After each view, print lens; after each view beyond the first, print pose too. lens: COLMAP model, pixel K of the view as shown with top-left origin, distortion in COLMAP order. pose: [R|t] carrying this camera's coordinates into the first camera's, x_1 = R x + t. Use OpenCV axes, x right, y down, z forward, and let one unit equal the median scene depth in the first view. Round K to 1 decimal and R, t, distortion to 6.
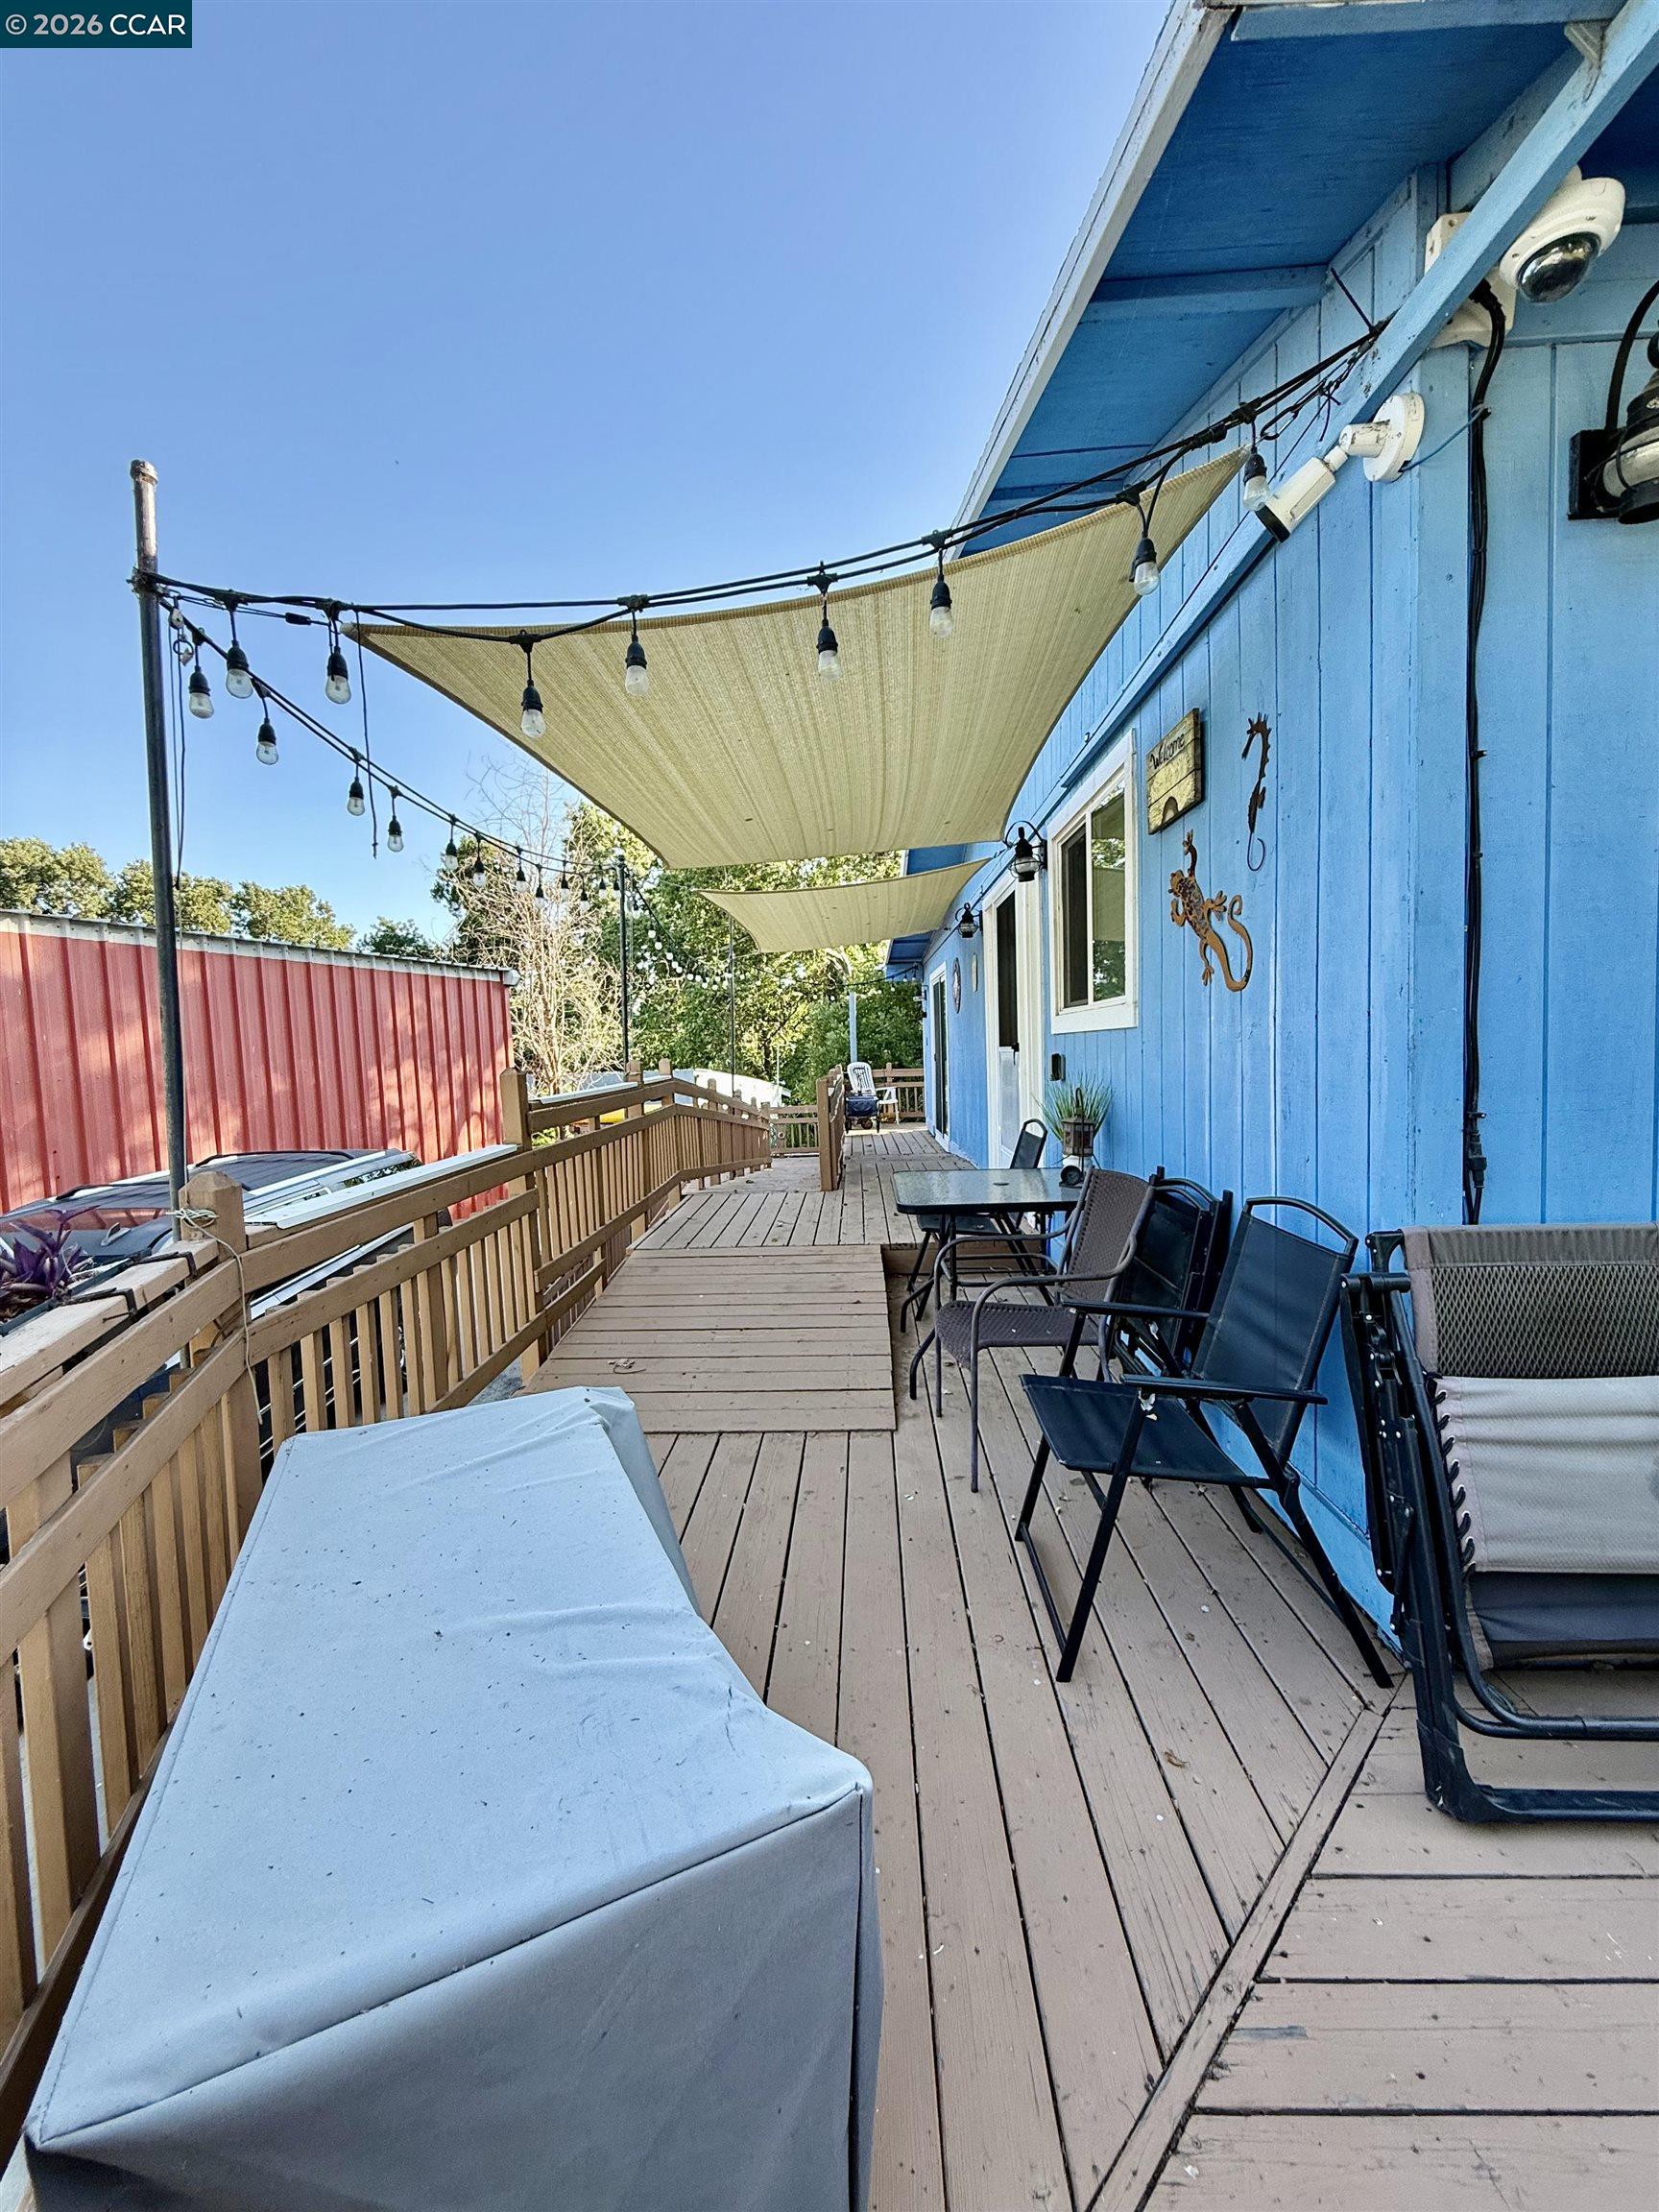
lens RADIAL K [[881.2, 0, 828.7], [0, 881.2, 1099.6], [0, 0, 1]] dist [0.000247, -0.000160]
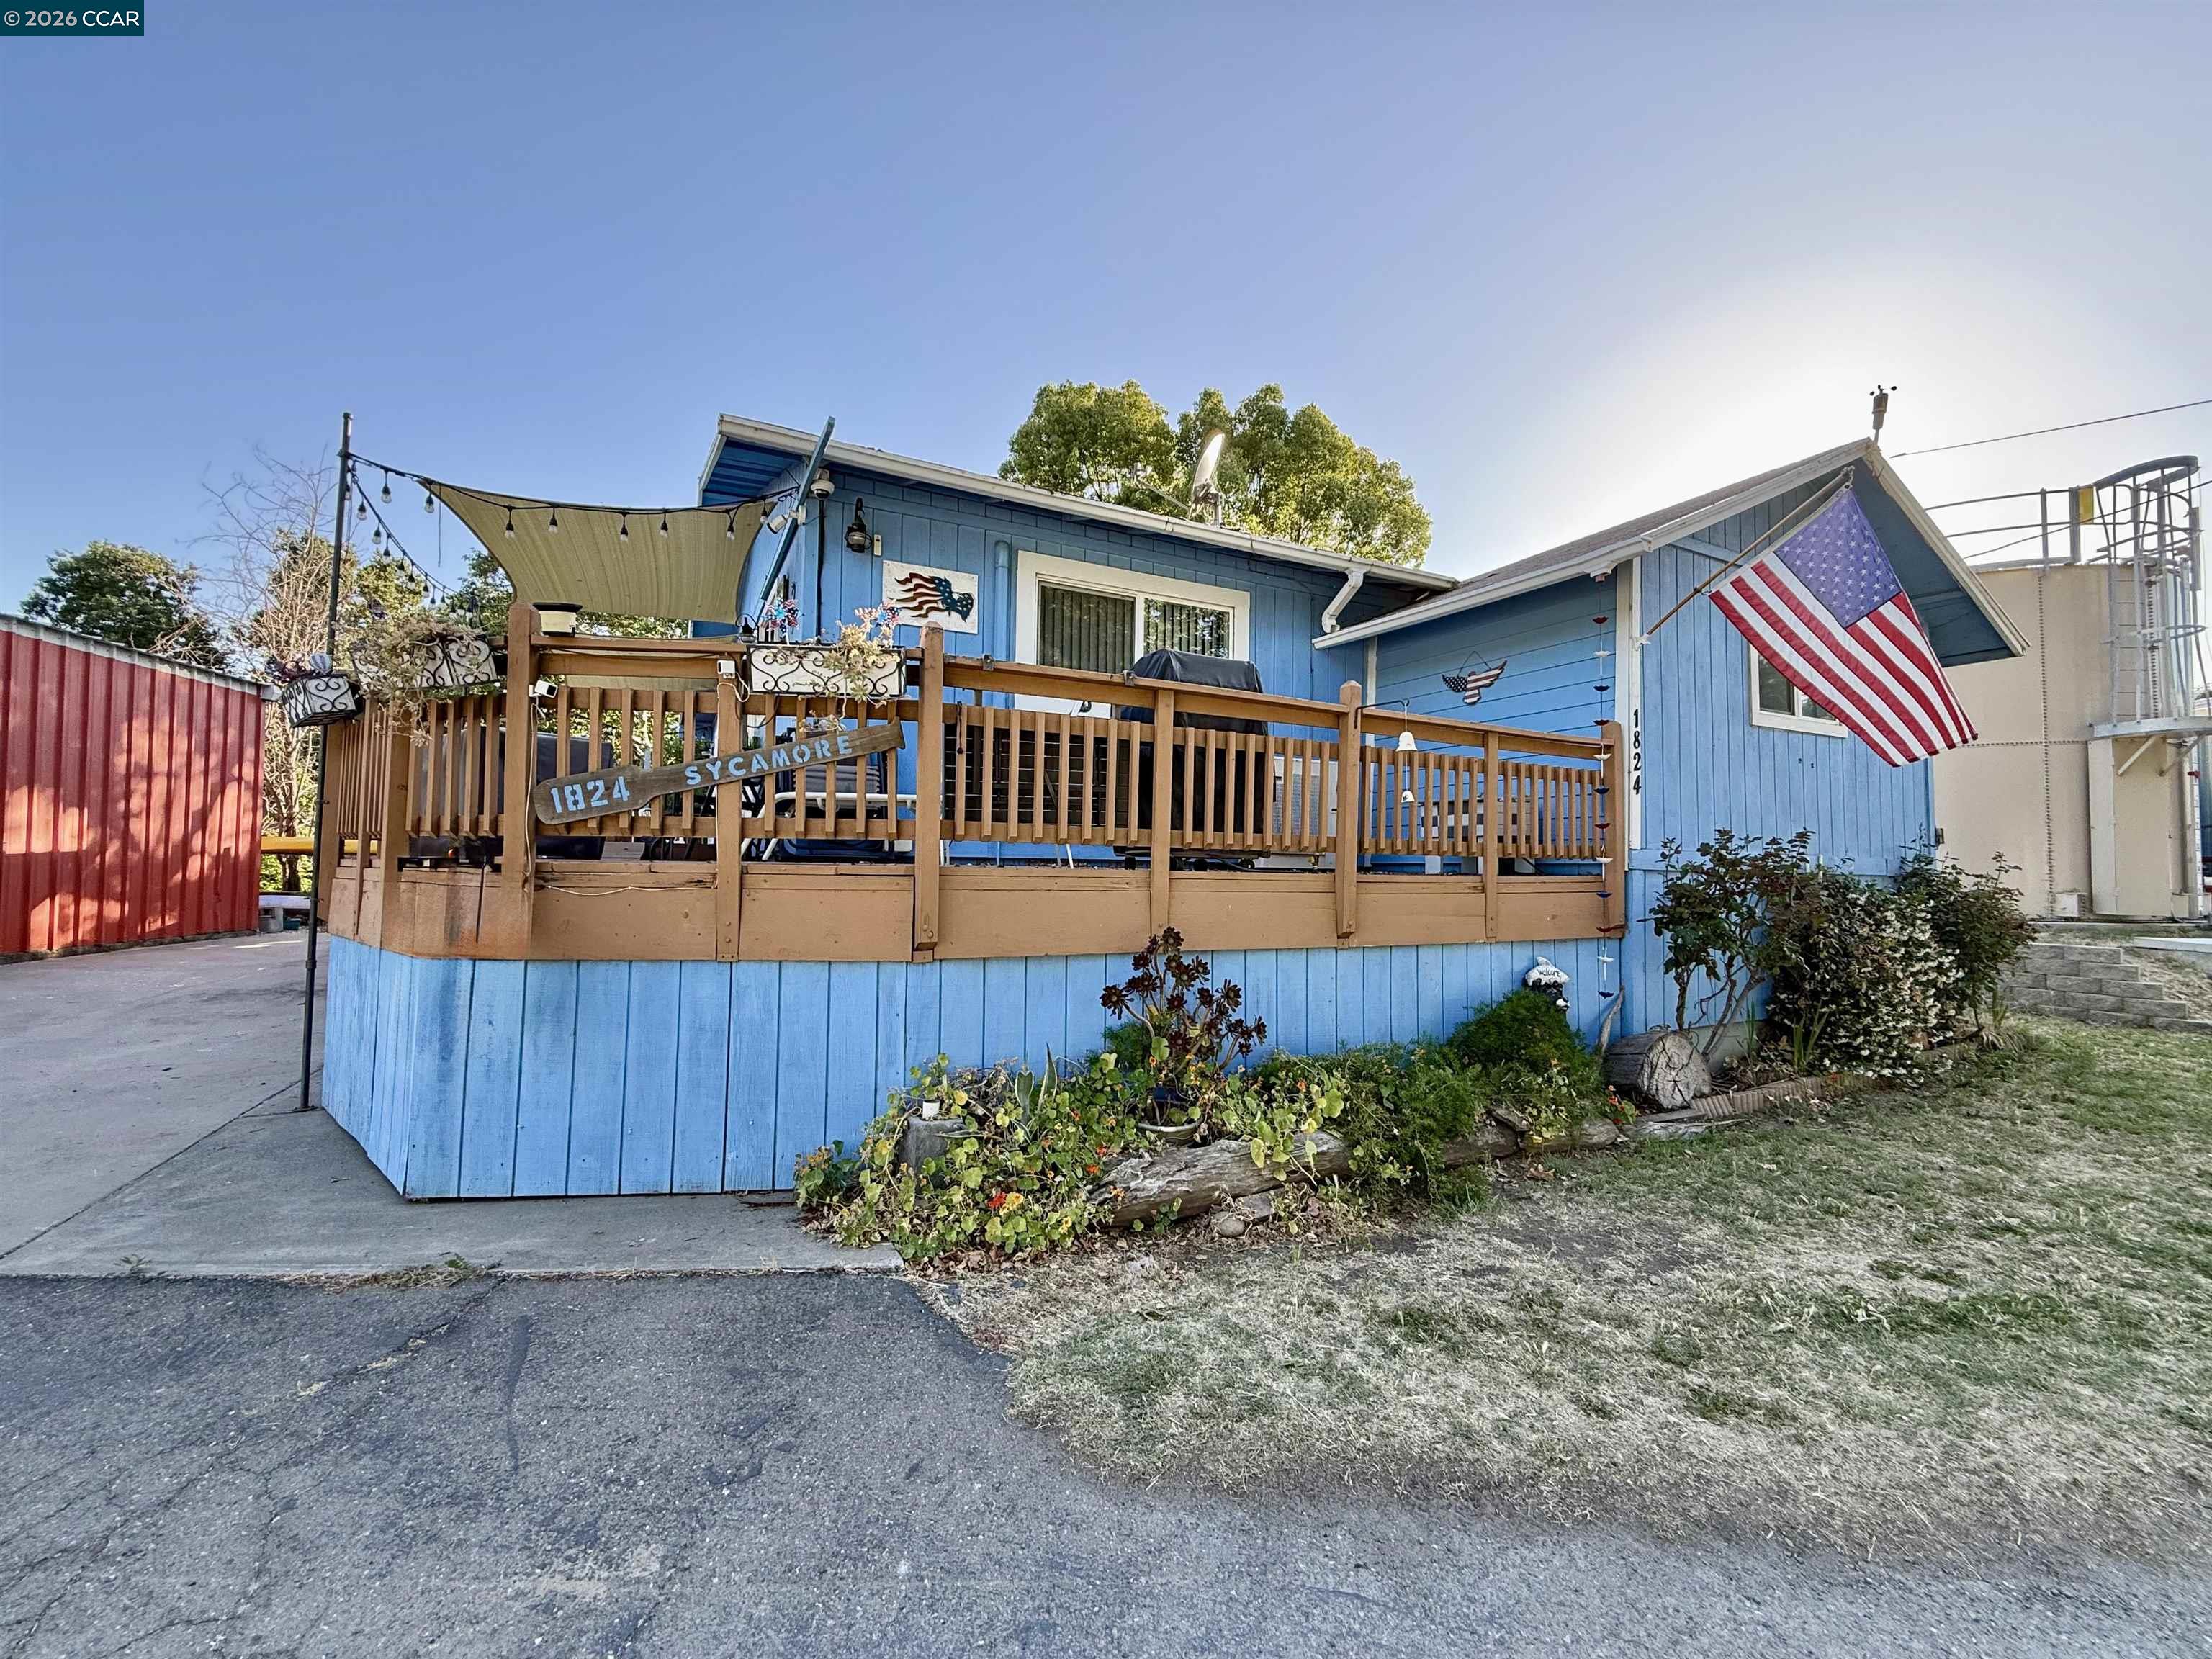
lens RADIAL K [[881.2, 0, 1102.0], [0, 881.2, 831.4], [0, 0, 1]] dist [0.000247, -0.000160]
pose [[0.879356, 0.036207, 0.474787, 0.005581], [0.006093, 0.996168, -0.087251, 0.116869], [-0.476126, 0.079617, 0.875765, -0.339233]]
